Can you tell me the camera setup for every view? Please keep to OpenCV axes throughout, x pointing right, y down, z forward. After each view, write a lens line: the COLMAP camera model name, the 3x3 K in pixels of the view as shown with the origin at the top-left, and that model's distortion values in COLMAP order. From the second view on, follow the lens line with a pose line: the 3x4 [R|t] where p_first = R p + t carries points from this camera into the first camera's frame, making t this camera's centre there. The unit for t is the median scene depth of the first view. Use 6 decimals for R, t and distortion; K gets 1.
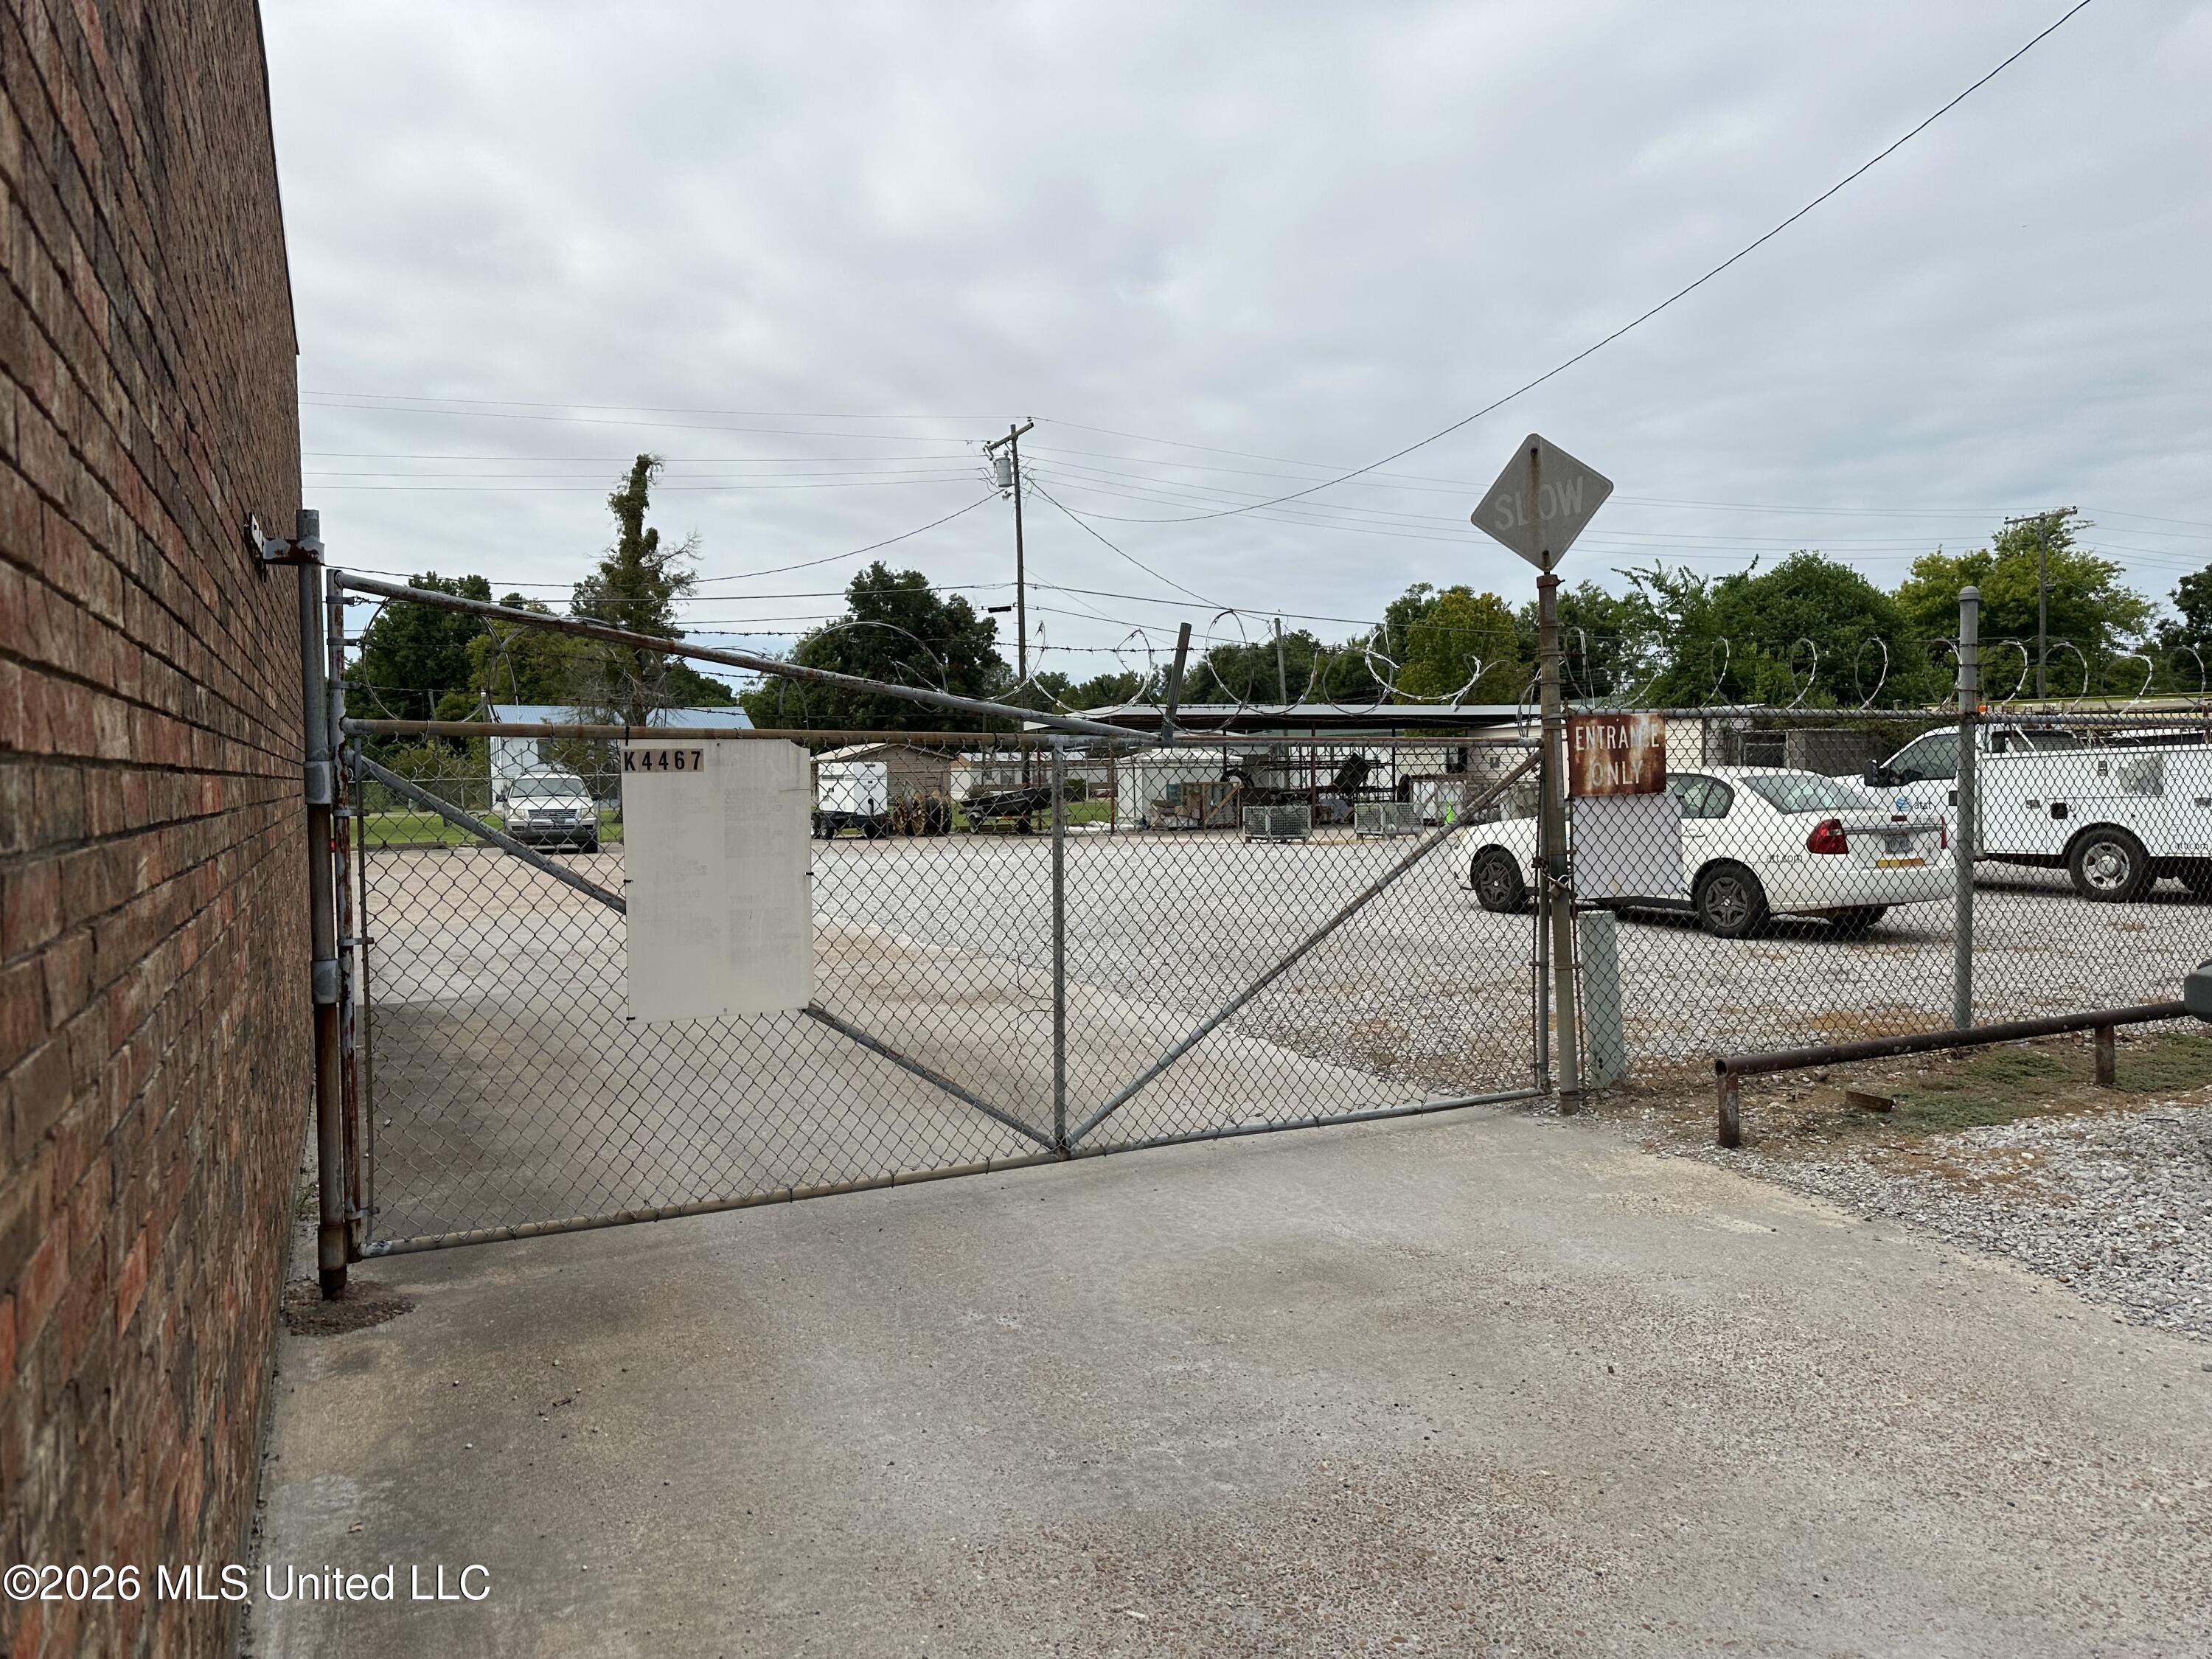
lens RADIAL K [[1550.3, 0, 1095.1], [0, 1550.3, 820.9], [0, 0, 1]] dist [0.003562, -0.005014]
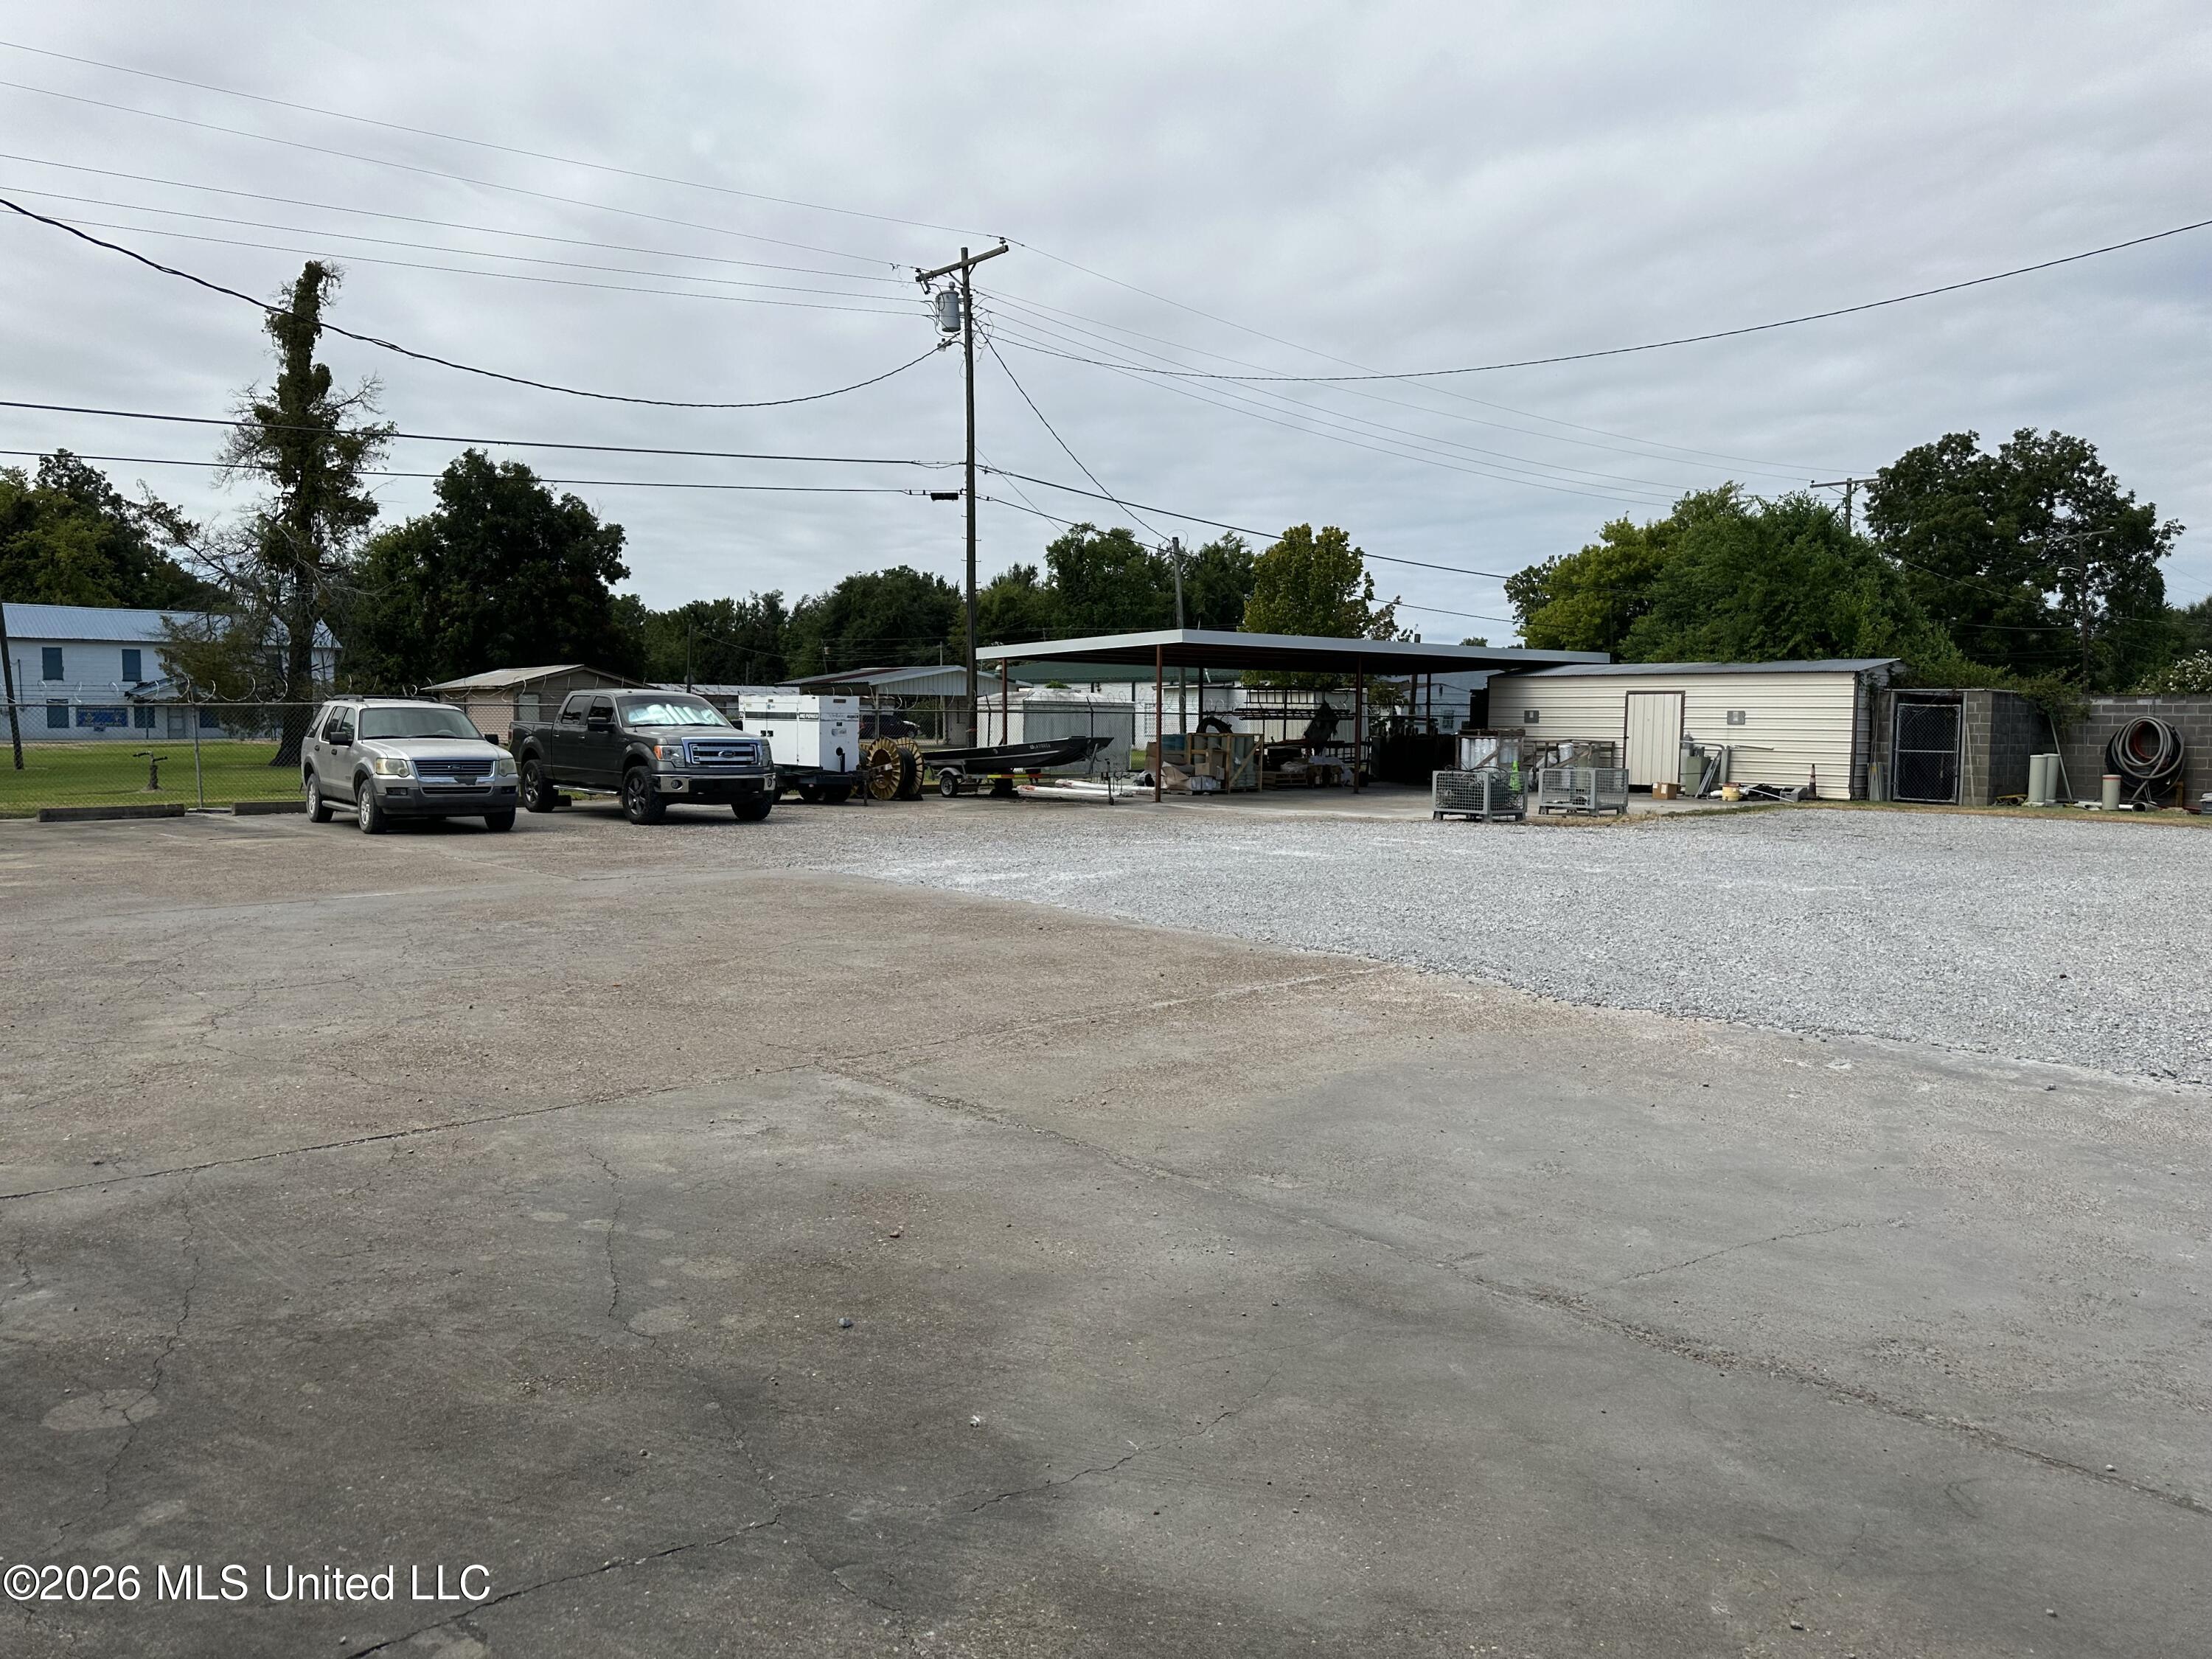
lens RADIAL K [[1550.3, 0, 1115.4], [0, 1550.3, 837.2], [0, 0, 1]] dist [0.003562, -0.005014]
pose [[0.954357, 0.000913, 0.298667, -0.151477], [-0.014856, 0.998903, 0.044418, -0.004572], [-0.298298, -0.046827, 0.953323, 0.185242]]
